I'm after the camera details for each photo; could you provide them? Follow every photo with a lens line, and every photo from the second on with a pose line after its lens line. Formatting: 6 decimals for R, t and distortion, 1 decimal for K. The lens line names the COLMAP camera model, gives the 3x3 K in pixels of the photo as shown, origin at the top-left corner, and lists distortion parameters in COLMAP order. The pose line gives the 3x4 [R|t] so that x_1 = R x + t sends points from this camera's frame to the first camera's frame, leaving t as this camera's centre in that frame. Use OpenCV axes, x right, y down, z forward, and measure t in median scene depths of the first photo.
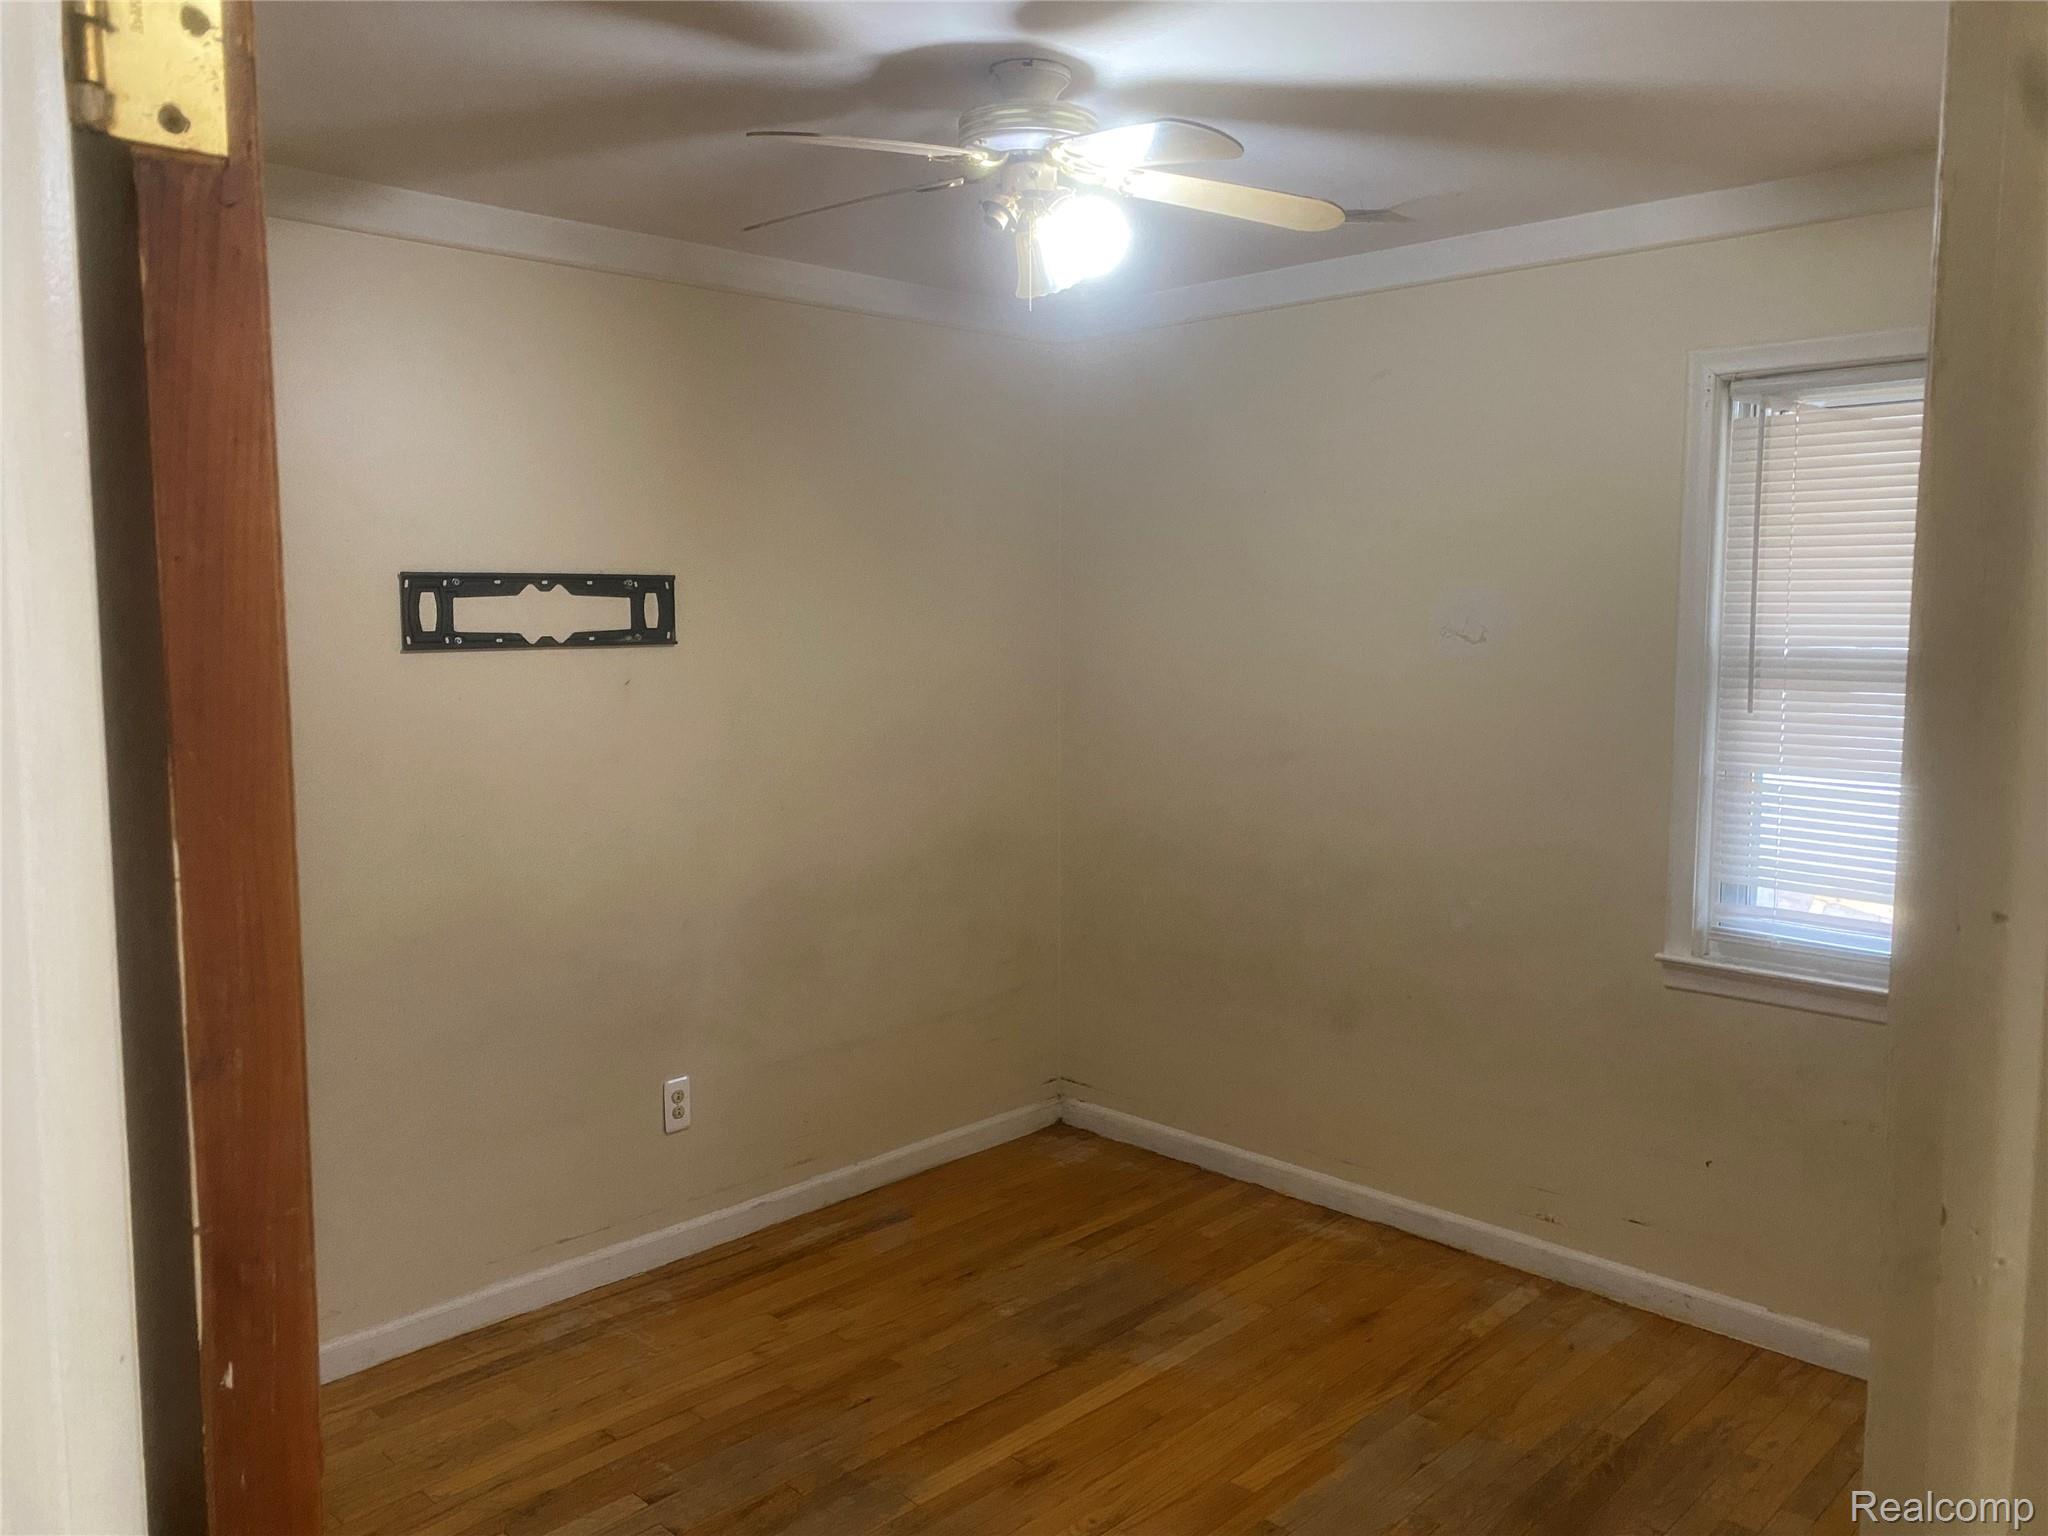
lens RADIAL K [[1601.5, 0, 1033.5], [0, 1601.5, 771.8], [0, 0, 1]] dist [0.042500, -0.032126]
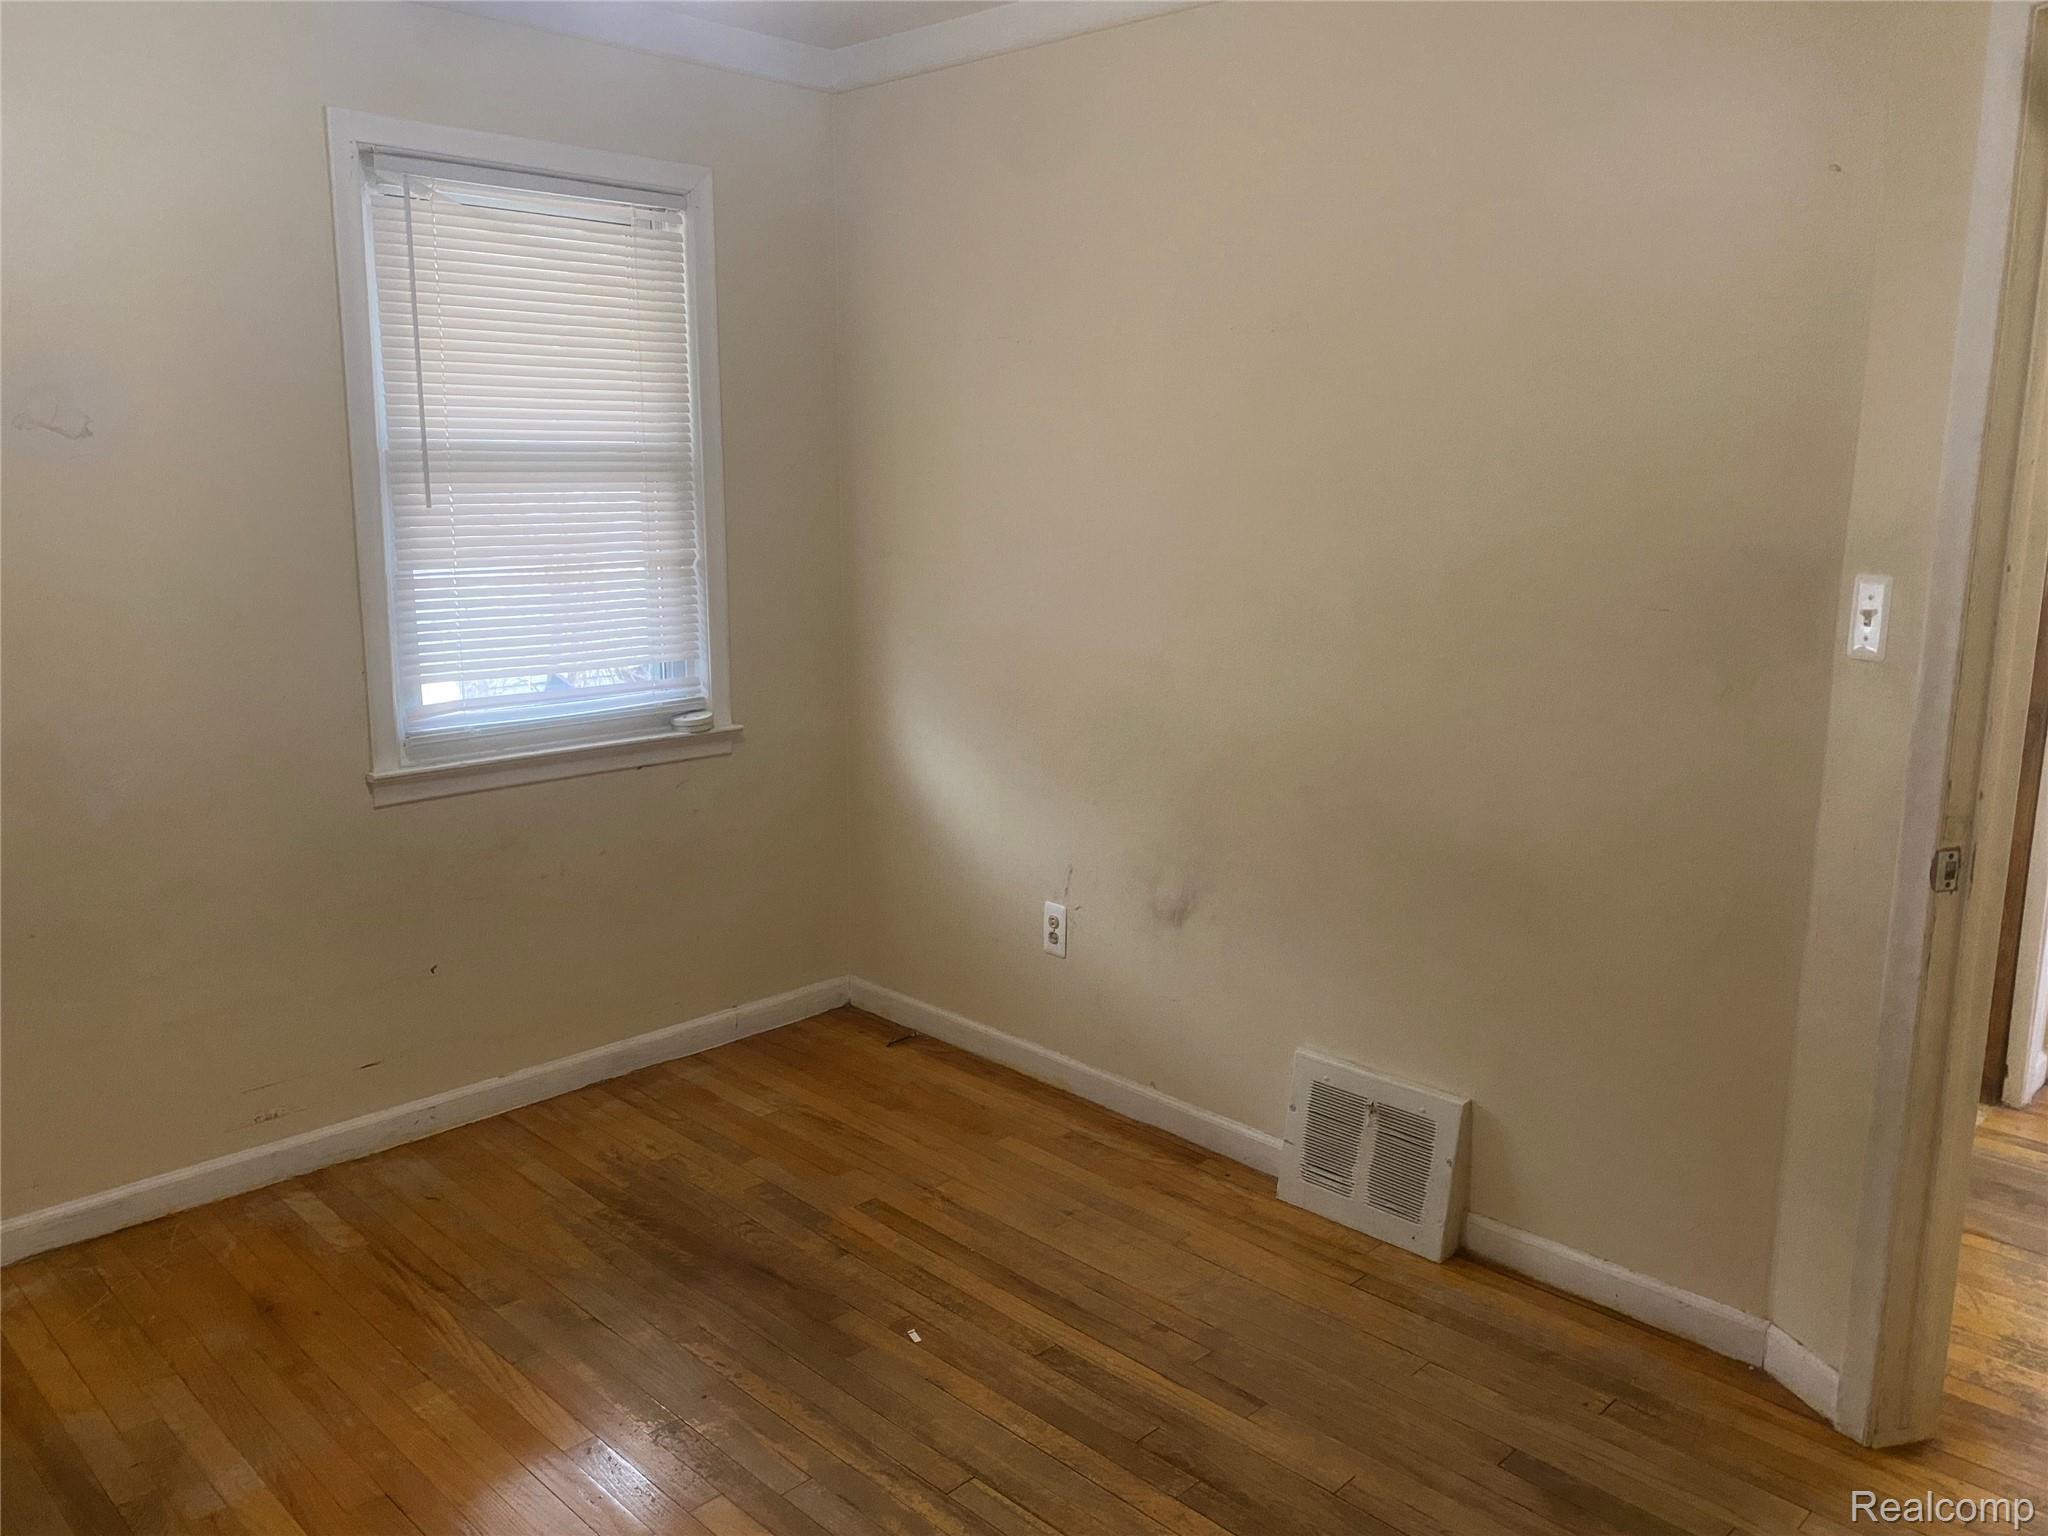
lens RADIAL K [[1601.5, 0, 1027.6], [0, 1601.5, 756.7], [0, 0, 1]] dist [0.042500, -0.032126]
pose [[0.002416, -0.186659, 0.982422, -0.544987], [0.103294, 0.977216, 0.185416, -0.032235], [-0.994648, 0.101030, 0.021641, 0.617589]]
